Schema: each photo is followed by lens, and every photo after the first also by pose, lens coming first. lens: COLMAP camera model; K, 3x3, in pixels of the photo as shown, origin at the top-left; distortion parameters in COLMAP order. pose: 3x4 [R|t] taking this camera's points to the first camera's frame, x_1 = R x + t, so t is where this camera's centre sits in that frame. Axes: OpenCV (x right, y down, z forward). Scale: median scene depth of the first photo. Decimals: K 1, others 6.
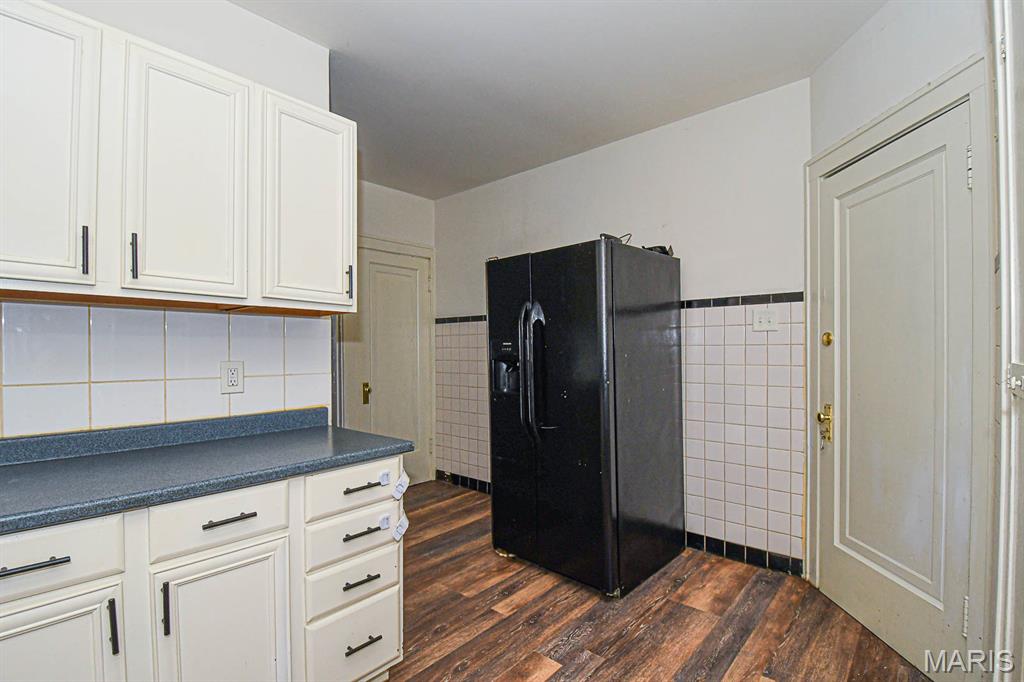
lens RADIAL K [[475.1, 0, 517.7], [0, 475.1, 353.1], [0, 0, 1]] dist [-0.010138, -0.000865]
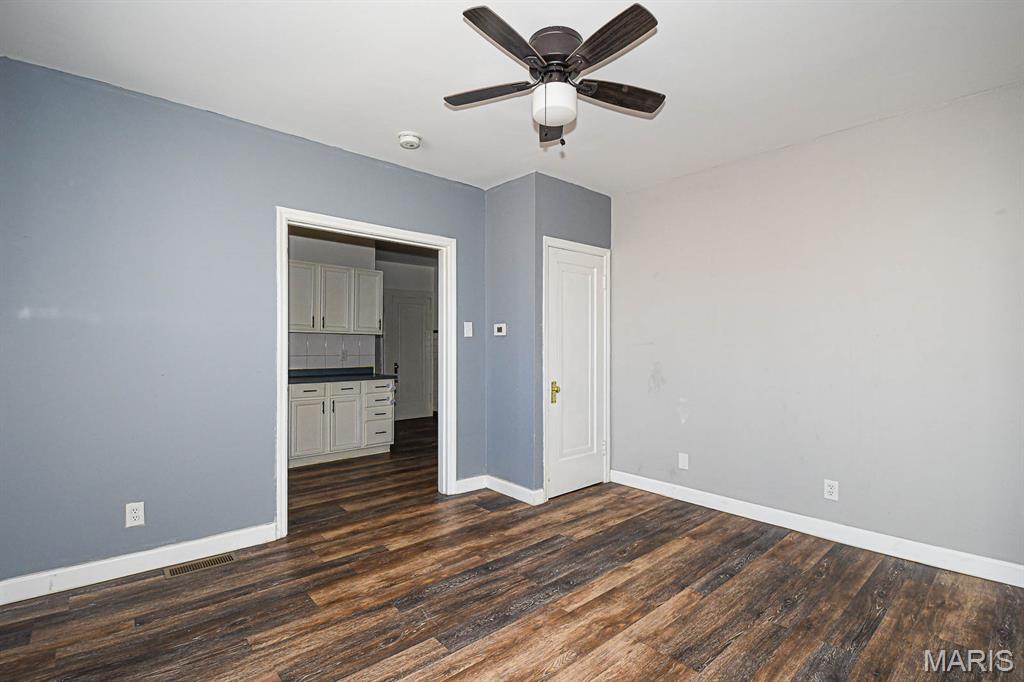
lens RADIAL K [[458.5, 0, 512.0], [0, 458.5, 341.0], [0, 0, 1]] dist [0.001014, -0.014257]
pose [[0.991829, -0.000317, -0.127578, 0.742349], [-0.002219, 0.999803, -0.019733, 0.010150], [0.127559, 0.019855, 0.991632, -1.559961]]
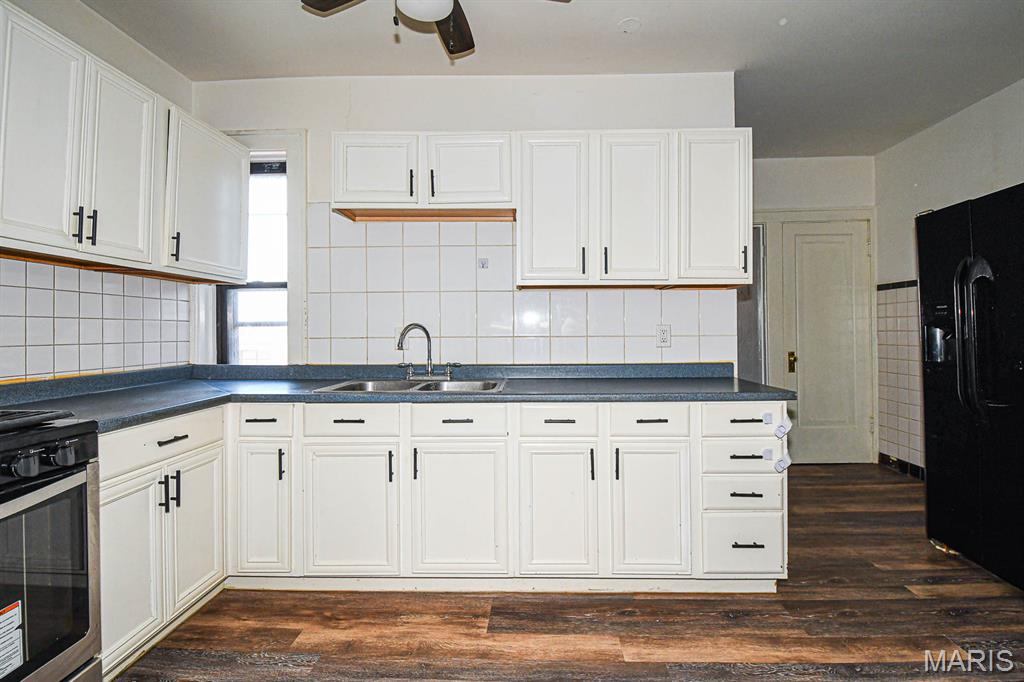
lens RADIAL K [[478.4, 0, 519.4], [0, 478.4, 326.7], [0, 0, 1]] dist [0.009727, -0.017798]
pose [[0.629148, -0.005359, -0.777267, 0.202761], [-0.001727, 0.999964, -0.008292, 0.030005], [0.777284, 0.006559, 0.629116, -0.200587]]
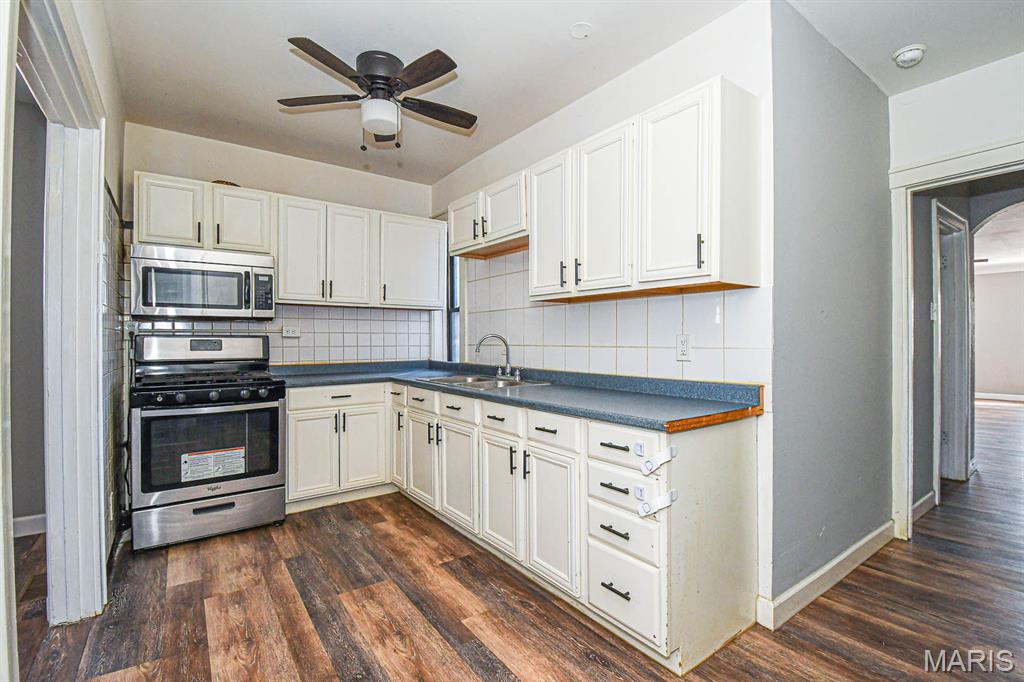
lens RADIAL K [[458.5, 0, 512.0], [0, 458.5, 341.0], [0, 0, 1]] dist [0.001014, -0.014257]
pose [[-0.219077, 0.008593, -0.975670, 0.531411], [-0.002217, 0.999954, 0.009304, 0.019333], [0.975705, 0.004201, -0.219048, 0.694535]]
